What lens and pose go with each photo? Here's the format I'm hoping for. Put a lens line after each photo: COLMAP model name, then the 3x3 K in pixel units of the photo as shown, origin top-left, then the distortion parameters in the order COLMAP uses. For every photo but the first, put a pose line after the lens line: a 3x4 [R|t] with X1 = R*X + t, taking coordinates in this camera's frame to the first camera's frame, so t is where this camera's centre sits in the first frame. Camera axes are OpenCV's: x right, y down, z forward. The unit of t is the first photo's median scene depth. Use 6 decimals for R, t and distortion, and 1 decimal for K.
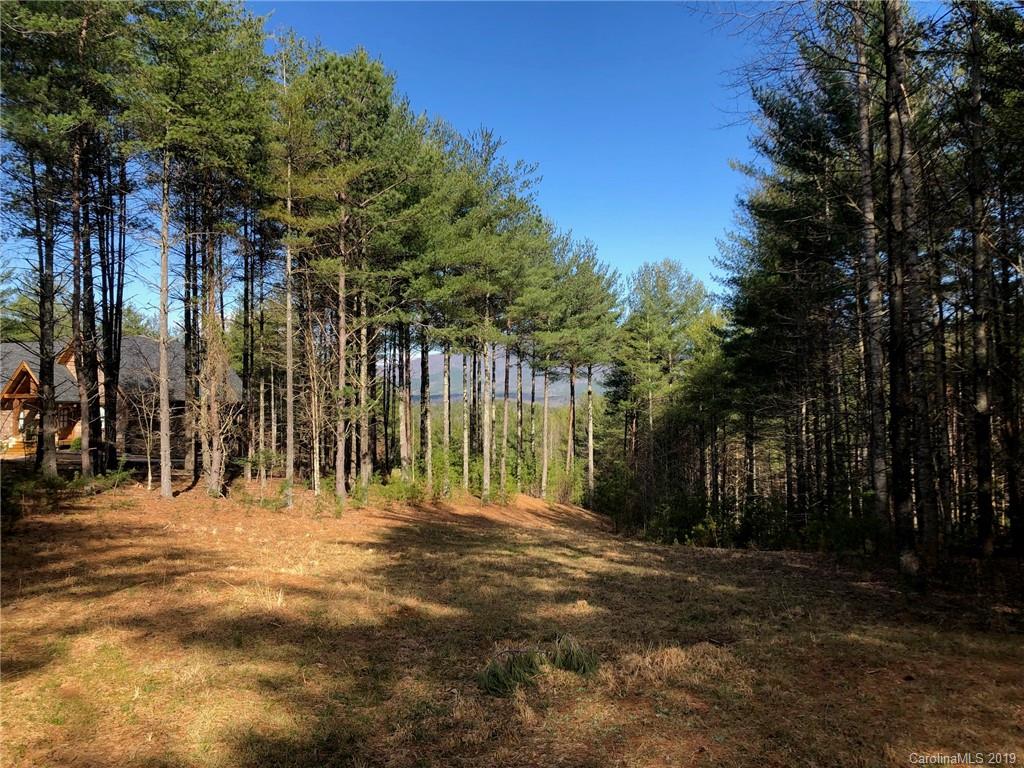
lens RADIAL K [[836.2, 0, 508.8], [0, 836.2, 390.0], [0, 0, 1]] dist [0.037137, -0.037370]
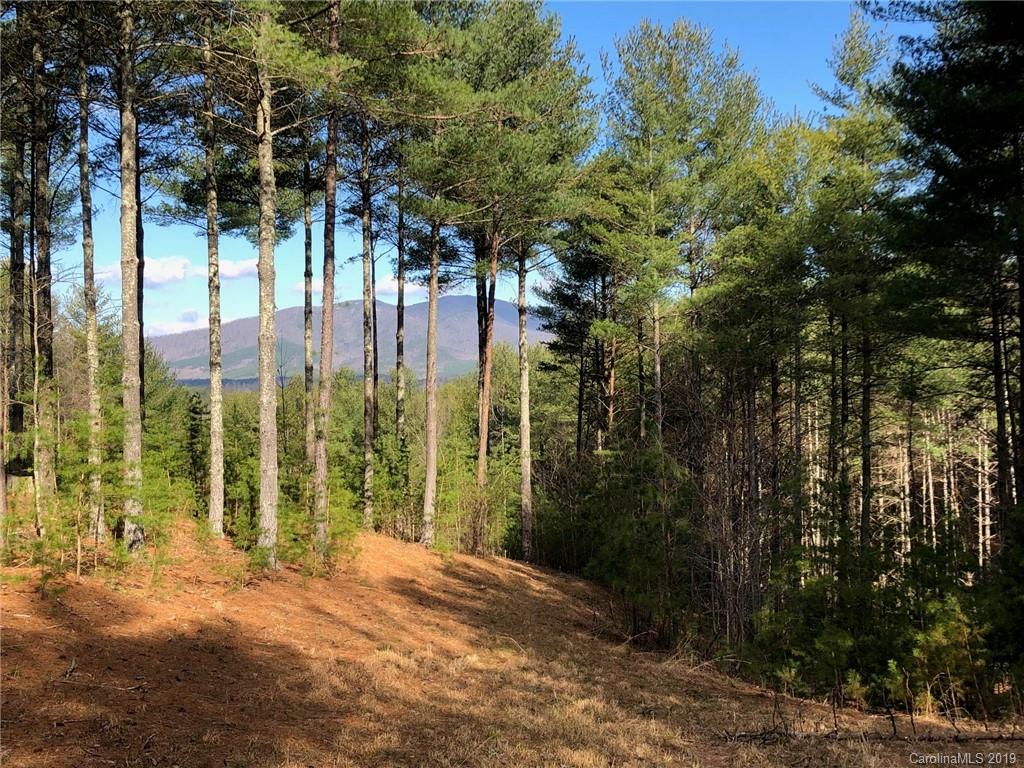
lens RADIAL K [[1178.2, 0, 528.7], [0, 1178.2, 380.6], [0, 0, 1]] dist [0.124141, 0.000000]
pose [[0.990199, -0.010802, 0.139246, 0.009477], [0.009979, 0.999928, 0.006608, 0.043260], [-0.139307, -0.005154, 0.990236, 0.393790]]
